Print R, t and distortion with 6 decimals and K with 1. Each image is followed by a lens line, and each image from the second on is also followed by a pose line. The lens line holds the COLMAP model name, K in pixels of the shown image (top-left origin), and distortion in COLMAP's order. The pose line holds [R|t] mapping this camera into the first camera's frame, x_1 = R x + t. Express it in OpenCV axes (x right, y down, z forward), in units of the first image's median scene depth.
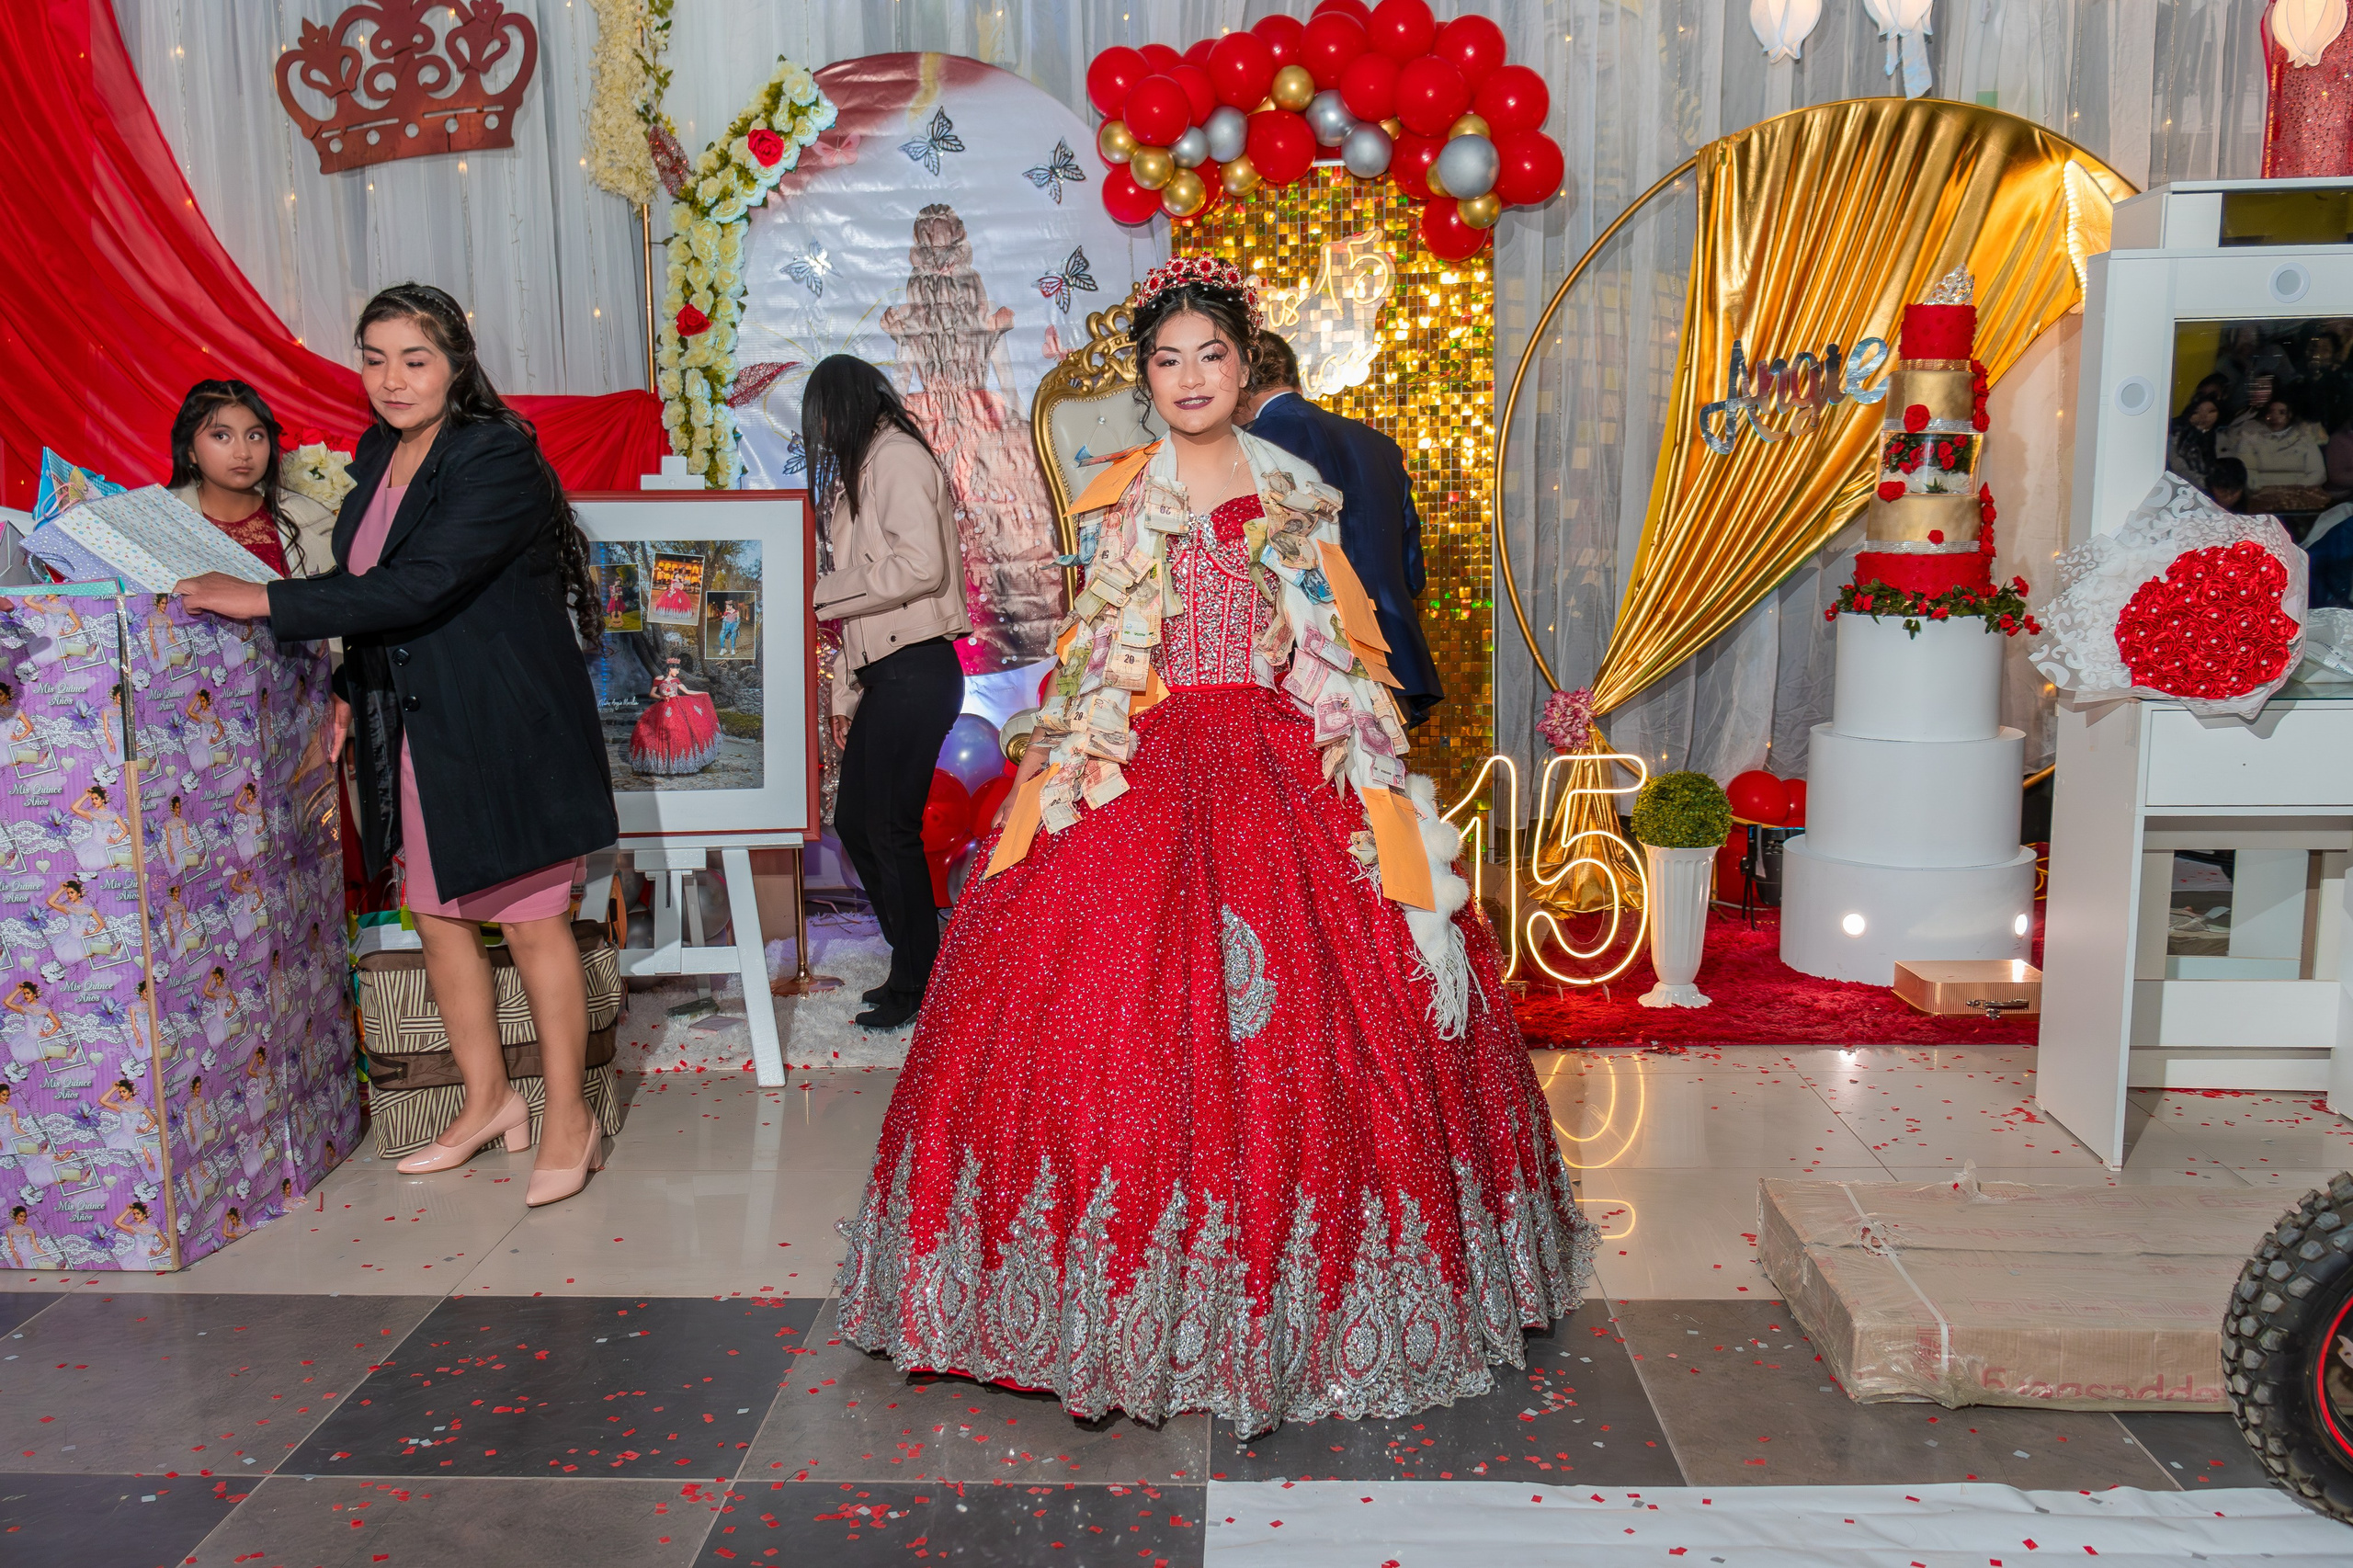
lens RADIAL K [[2059.1, 0, 1166.5], [0, 2059.1, 836.6], [0, 0, 1]] dist [0.003195, 0.003575]
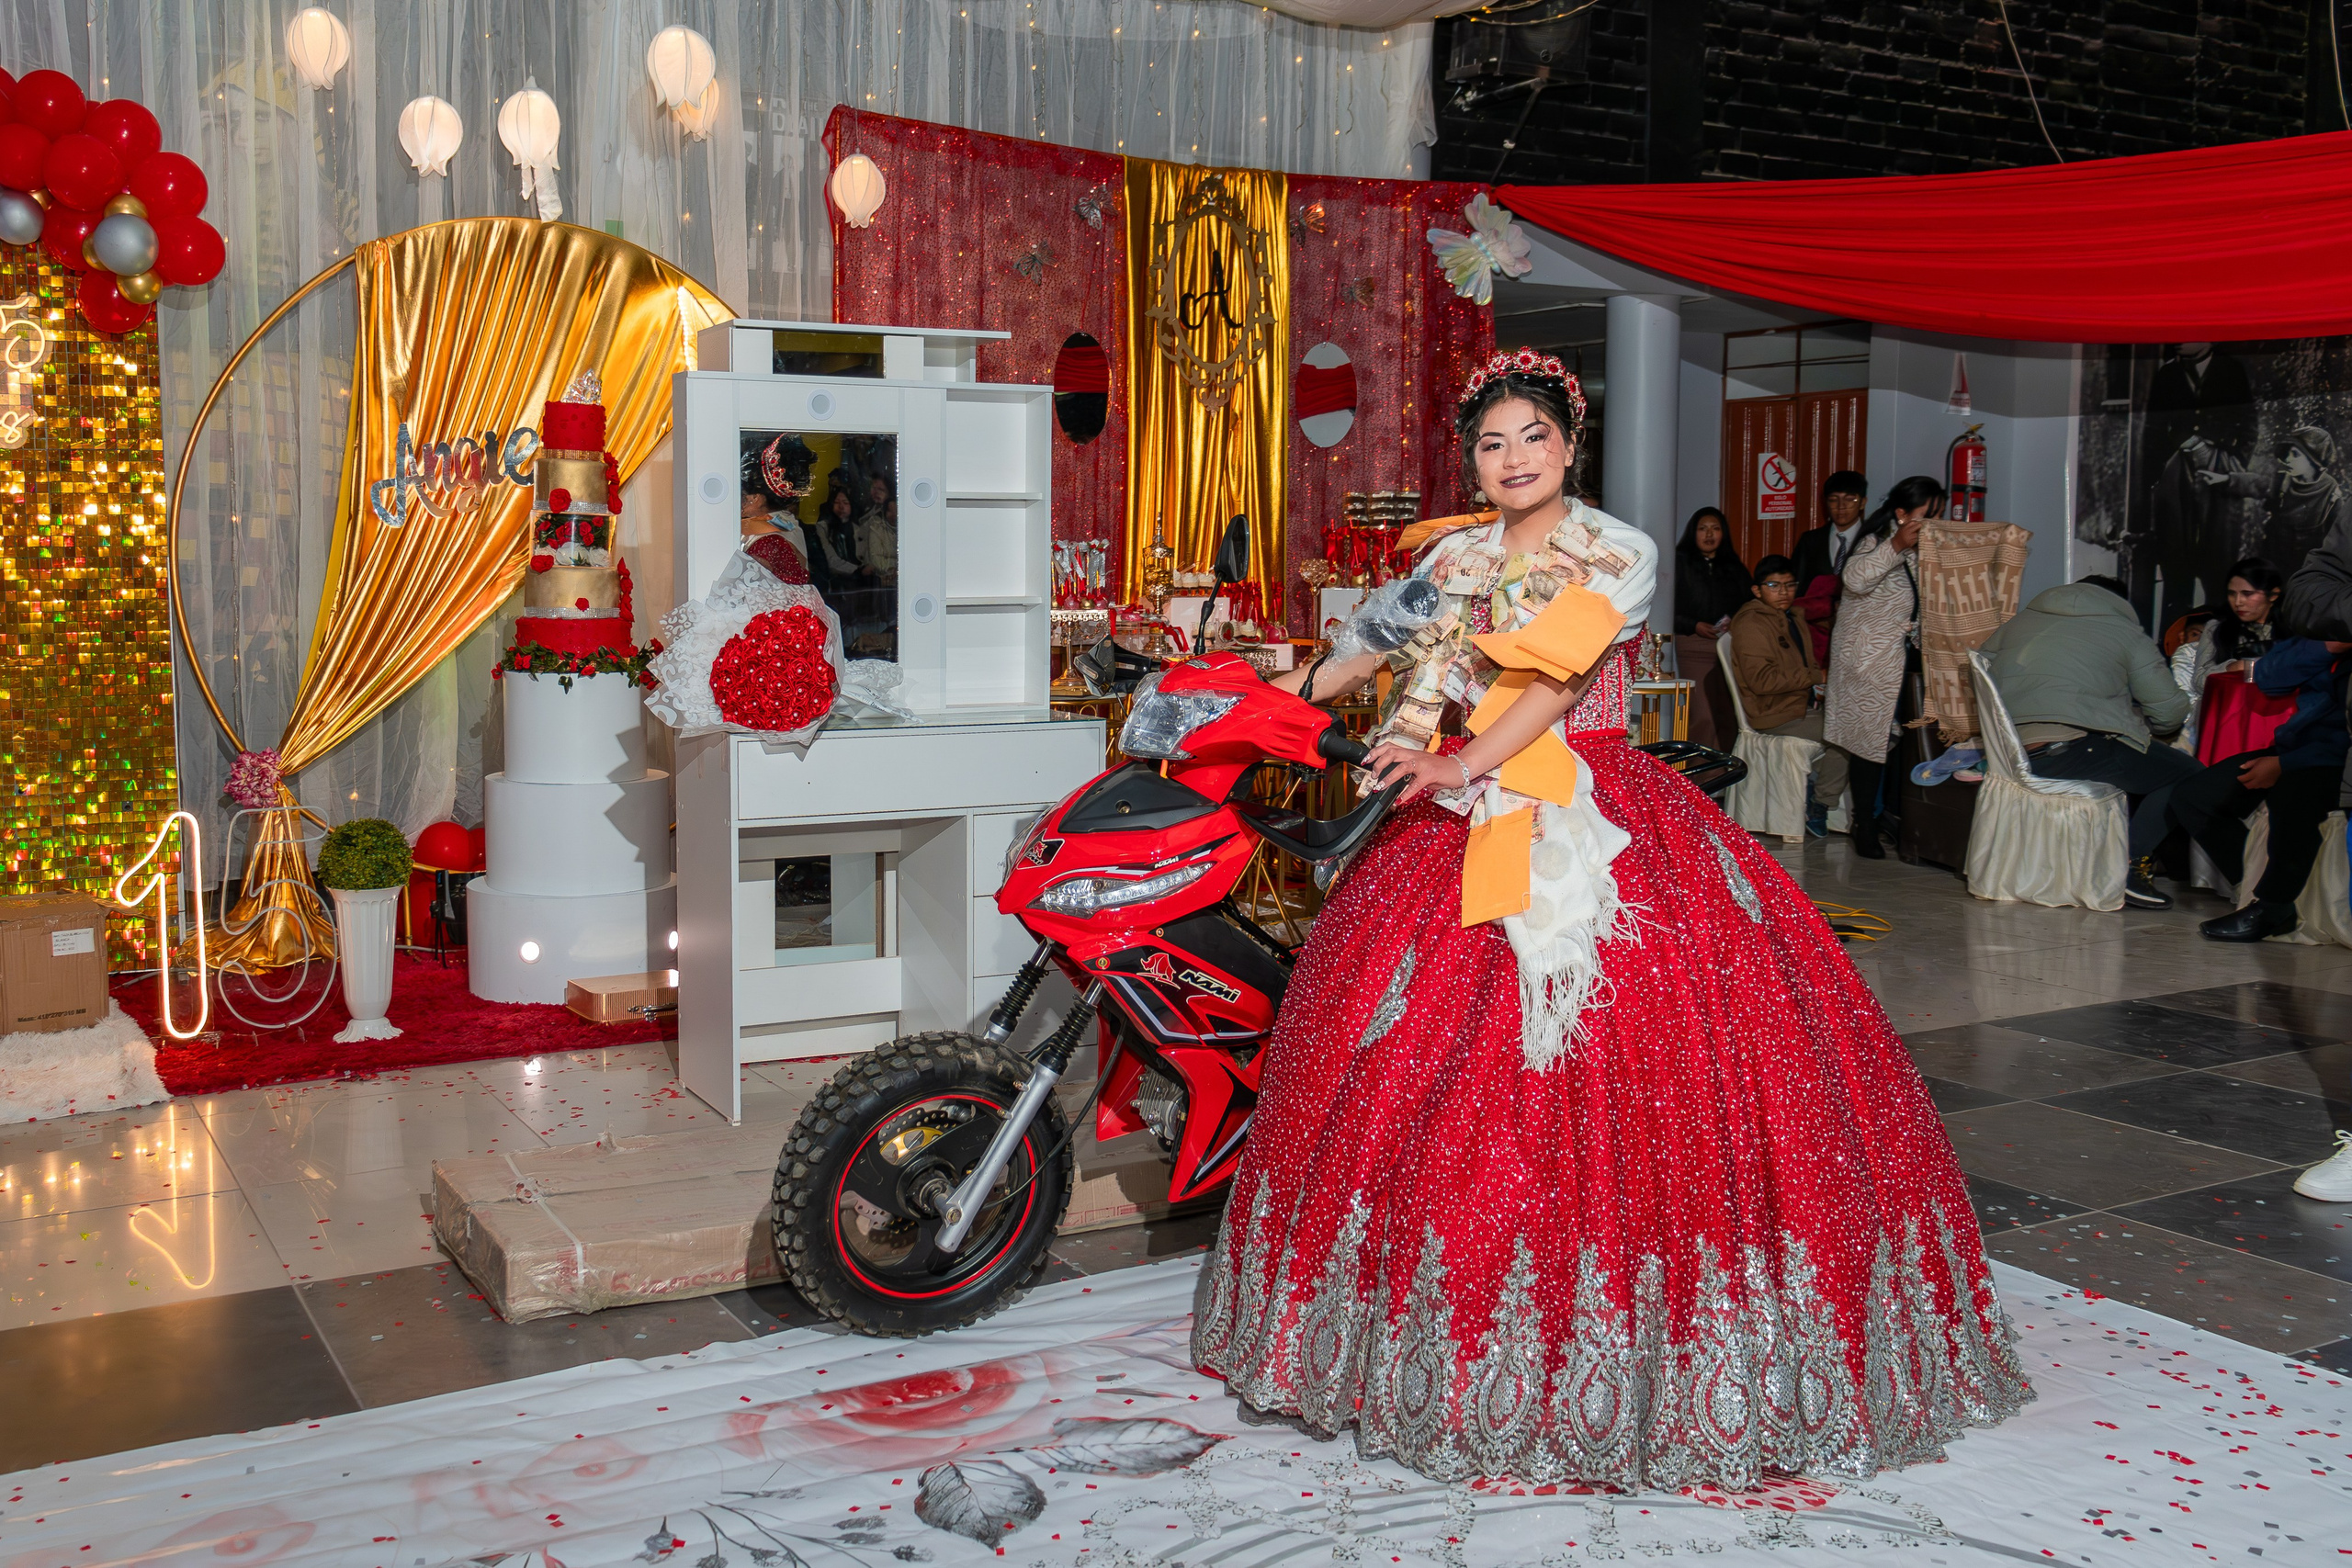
lens RADIAL K [[2128.7, 0, 1039.0], [0, 2128.7, 746.5], [0, 0, 1]] dist [0.006179, -0.004160]
pose [[0.861337, -0.027556, 0.507286, -0.007483], [0.069022, 0.995617, -0.063112, 0.021828], [-0.503323, 0.089375, 0.859464, -0.116527]]
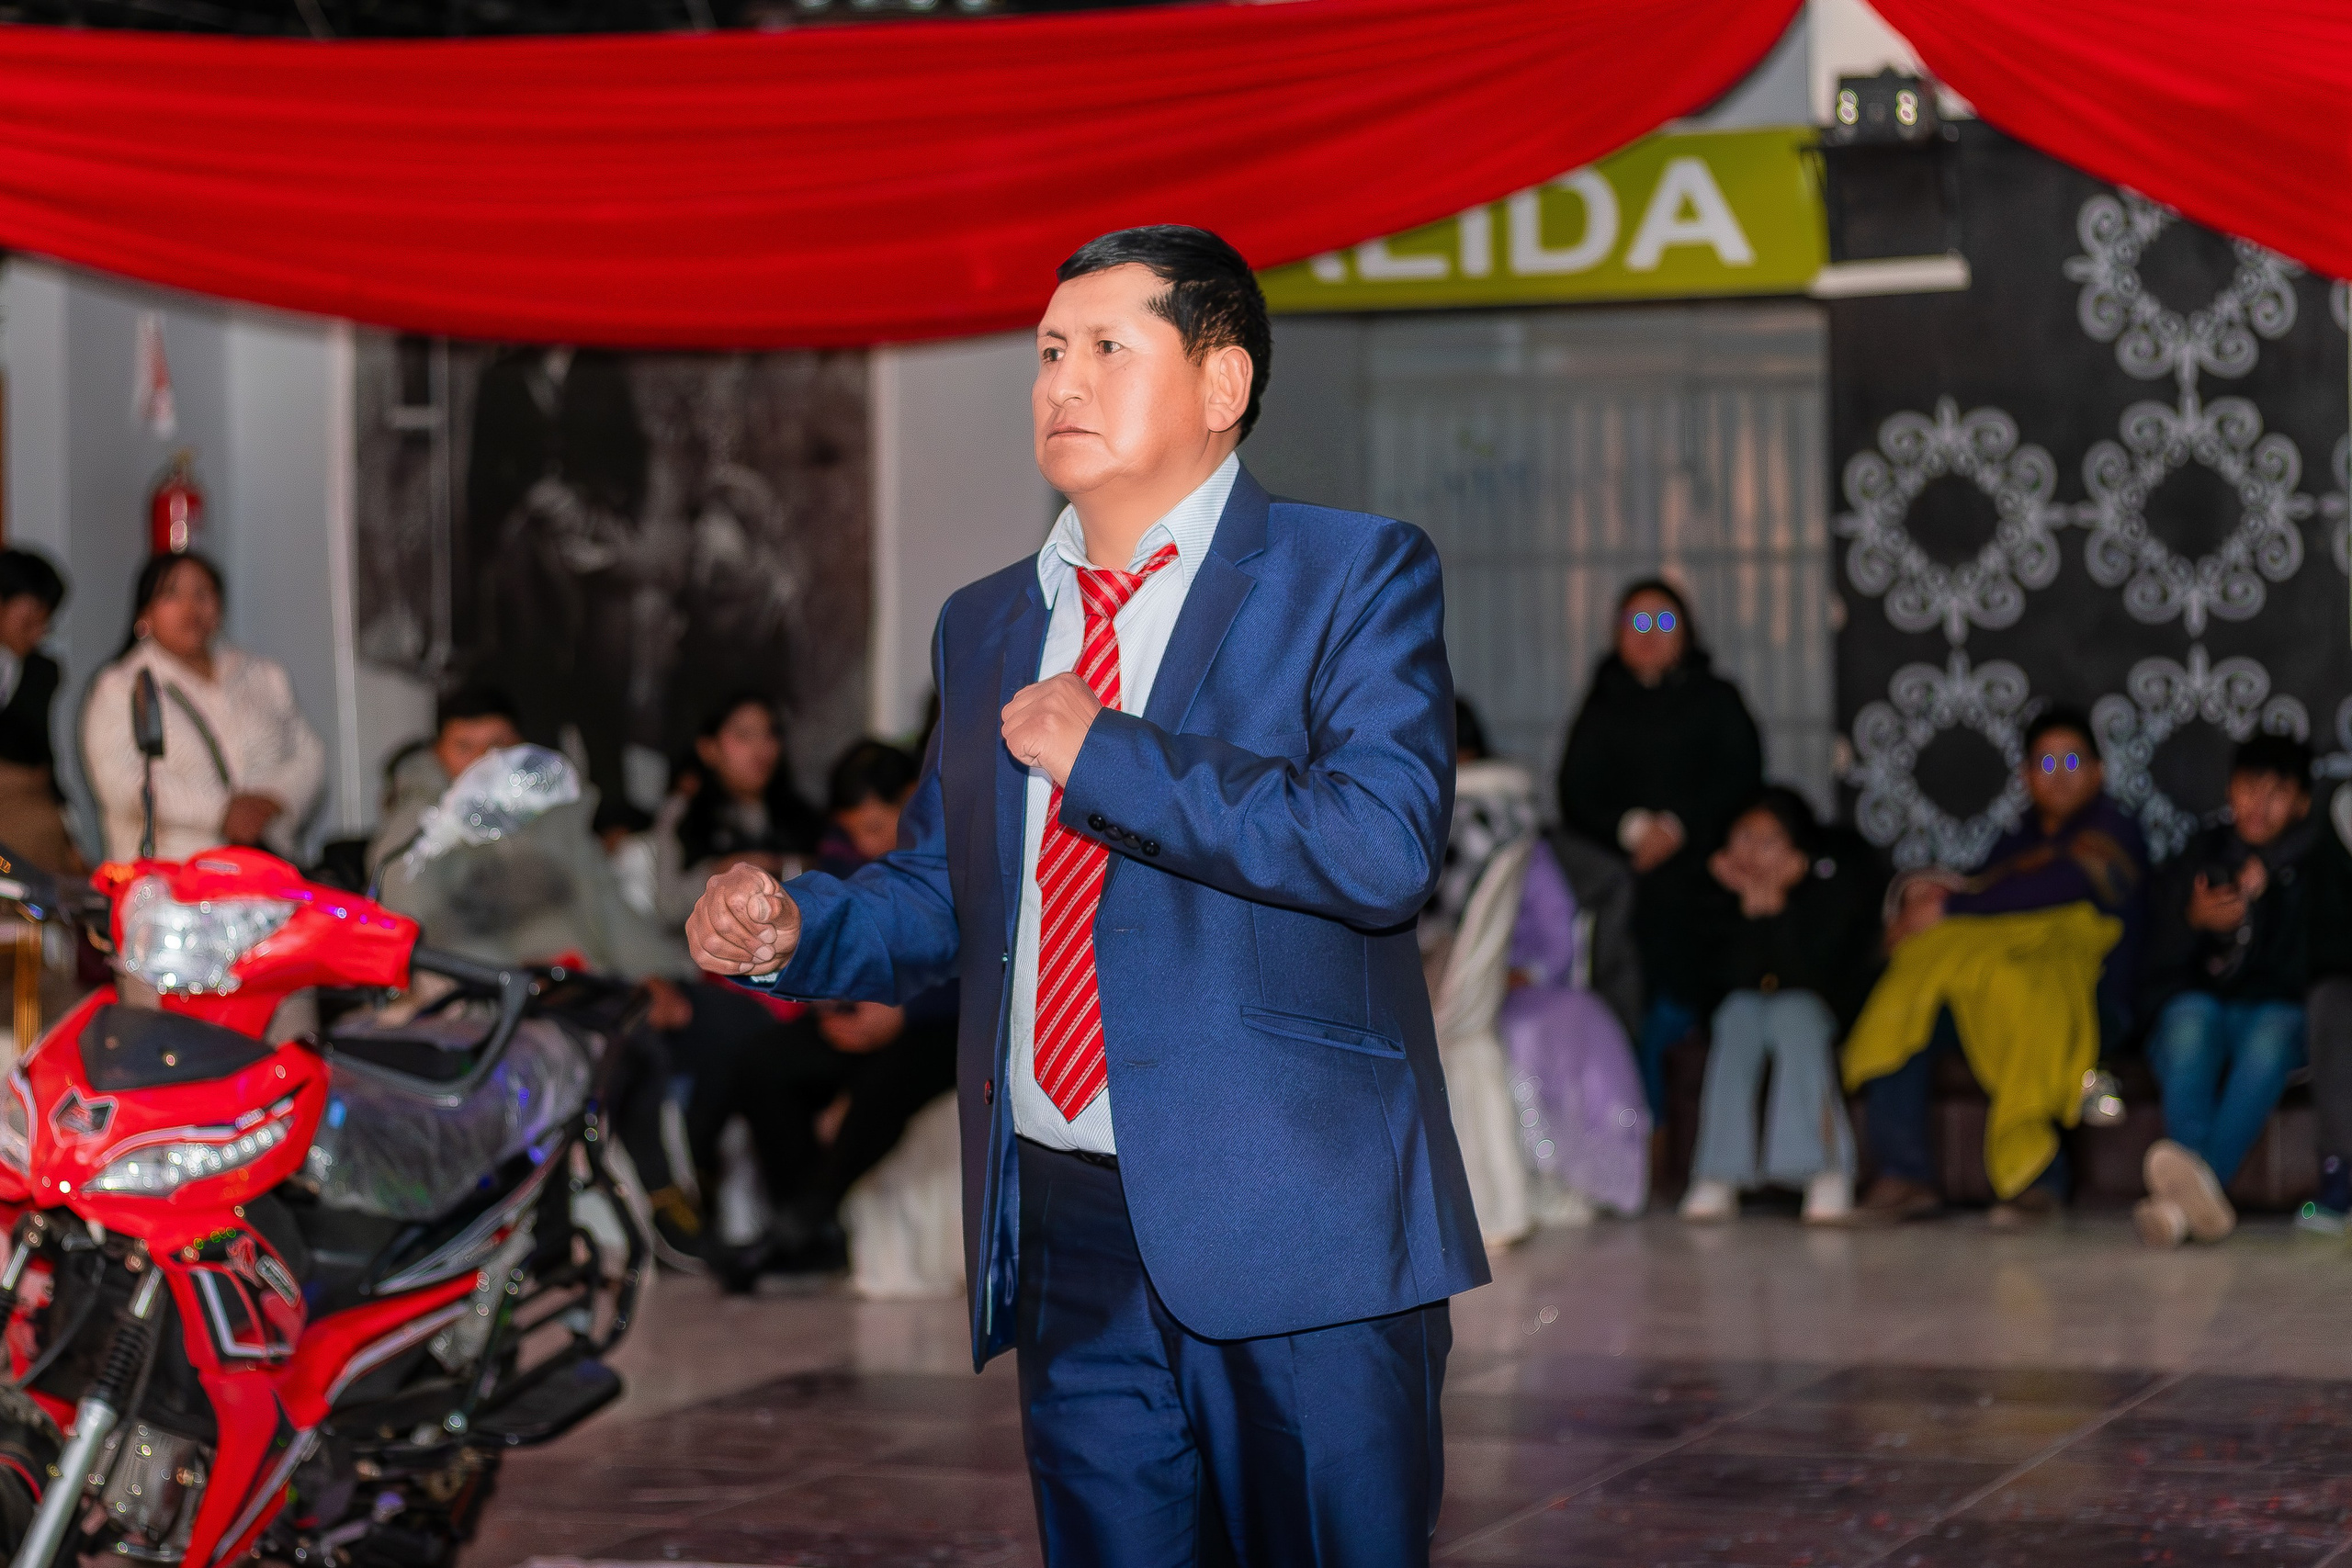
lens RADIAL K [[5555.3, 0, 1176.0], [0, 5555.3, 784.0], [0, 0, 1]] dist [0.013999, -0.417927]
pose [[0.313319, -0.009775, 0.949598, -0.758354], [0.165934, 0.985127, -0.044609, 0.034381], [-0.935039, 0.171547, 0.310281, -0.200645]]
